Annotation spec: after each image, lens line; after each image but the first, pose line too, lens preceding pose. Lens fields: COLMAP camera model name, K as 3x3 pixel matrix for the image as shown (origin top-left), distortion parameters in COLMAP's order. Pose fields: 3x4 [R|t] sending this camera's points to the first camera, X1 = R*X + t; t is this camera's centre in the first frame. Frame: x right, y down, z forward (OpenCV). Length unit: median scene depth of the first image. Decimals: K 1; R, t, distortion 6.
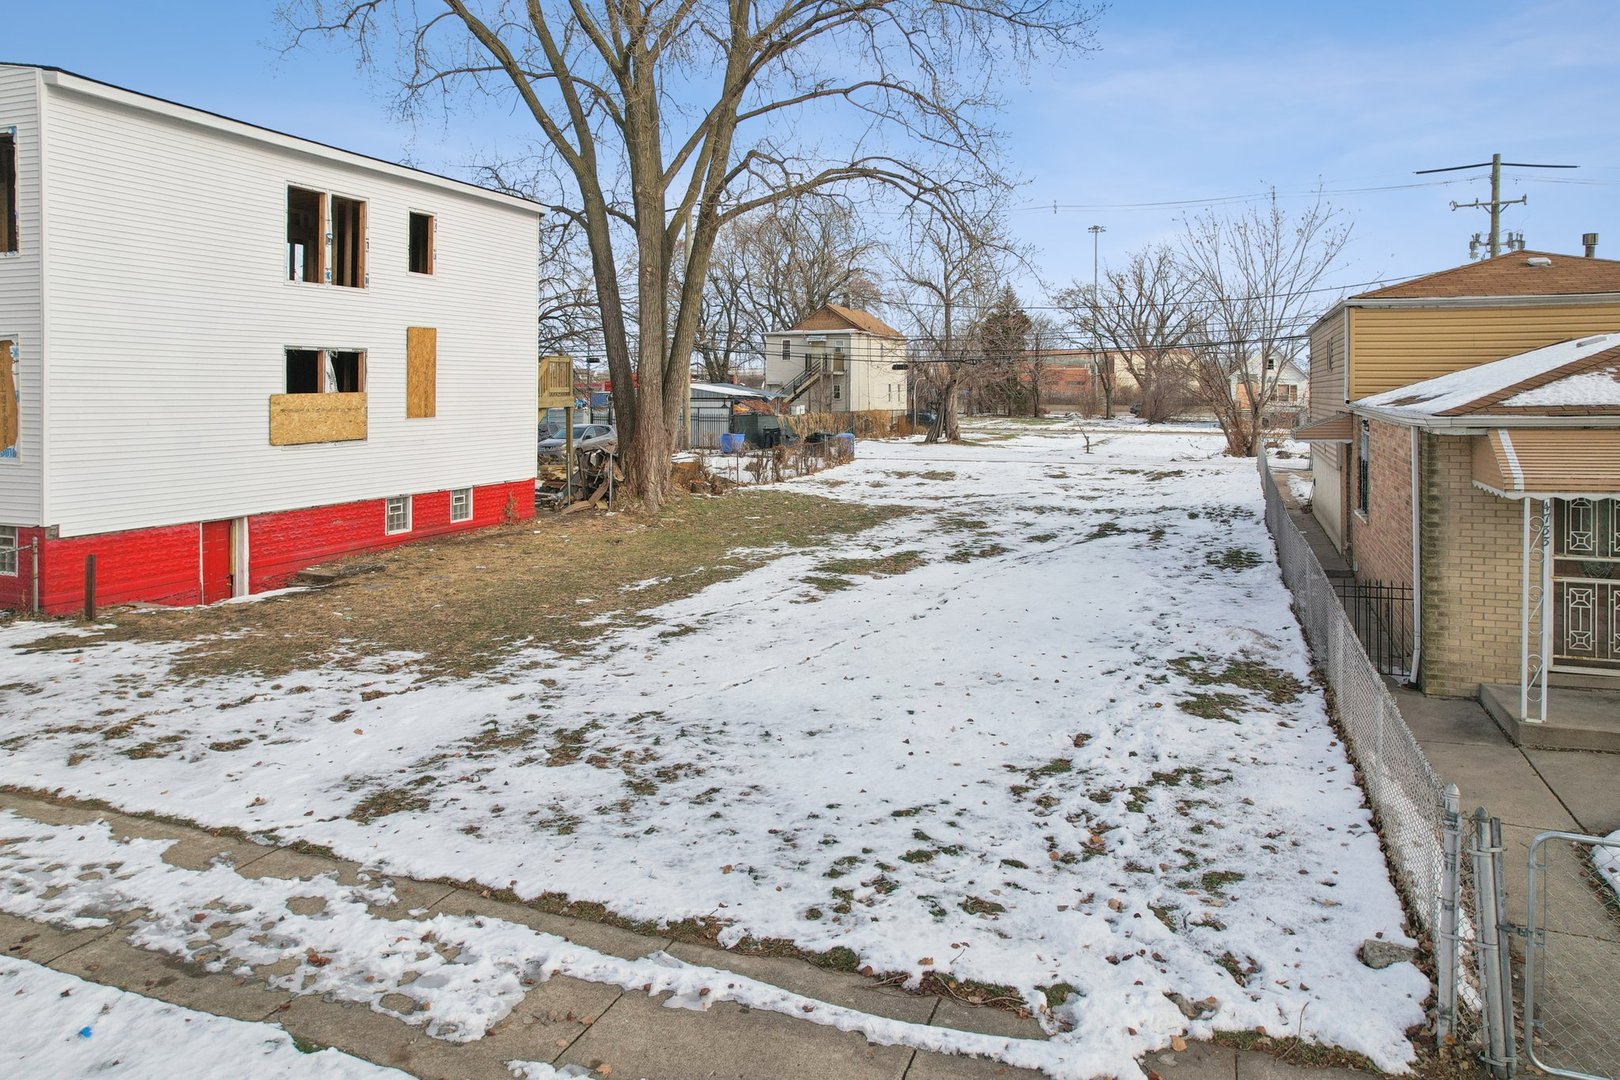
lens RADIAL K [[1057.7, 0, 810.6], [0, 1057.7, 498.3], [0, 0, 1]] dist [-0.077578, 0.060492]
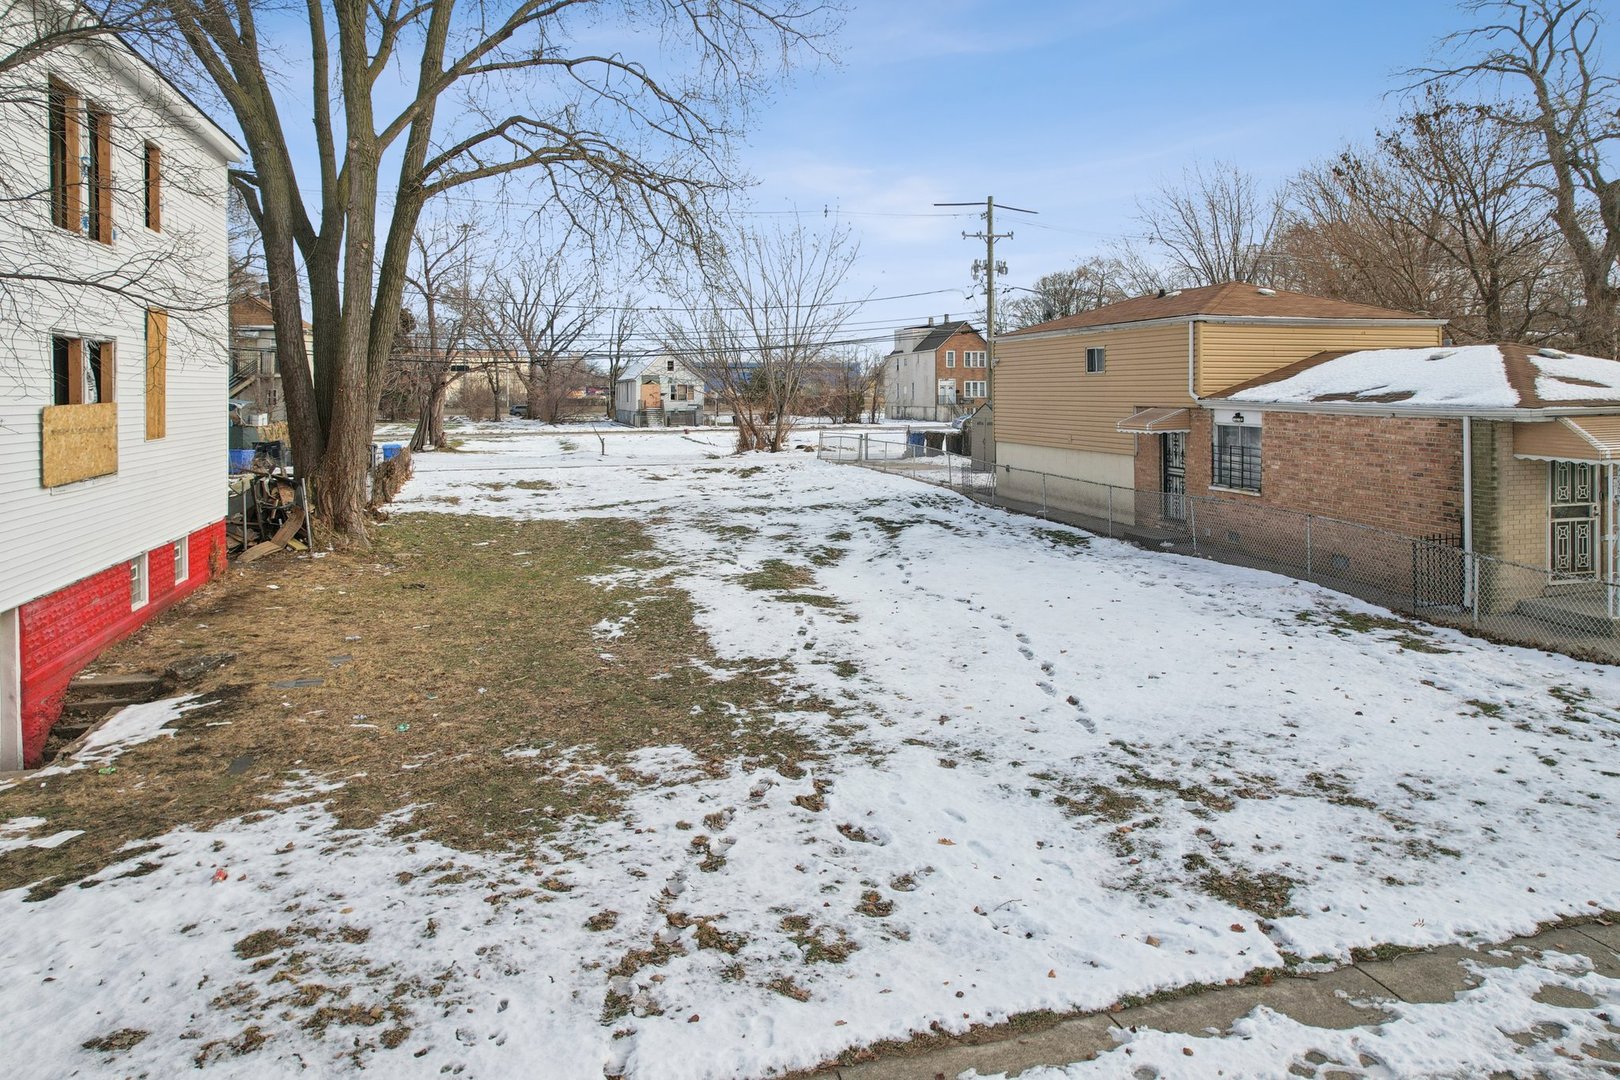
lens RADIAL K [[1057.7, 0, 810.6], [0, 1057.7, 498.3], [0, 0, 1]] dist [-0.077578, 0.060492]
pose [[0.811351, -0.065440, 0.580885, -0.834420], [0.066498, 0.997596, 0.019505, -0.043556], [-0.580765, 0.022802, 0.813752, 0.376452]]
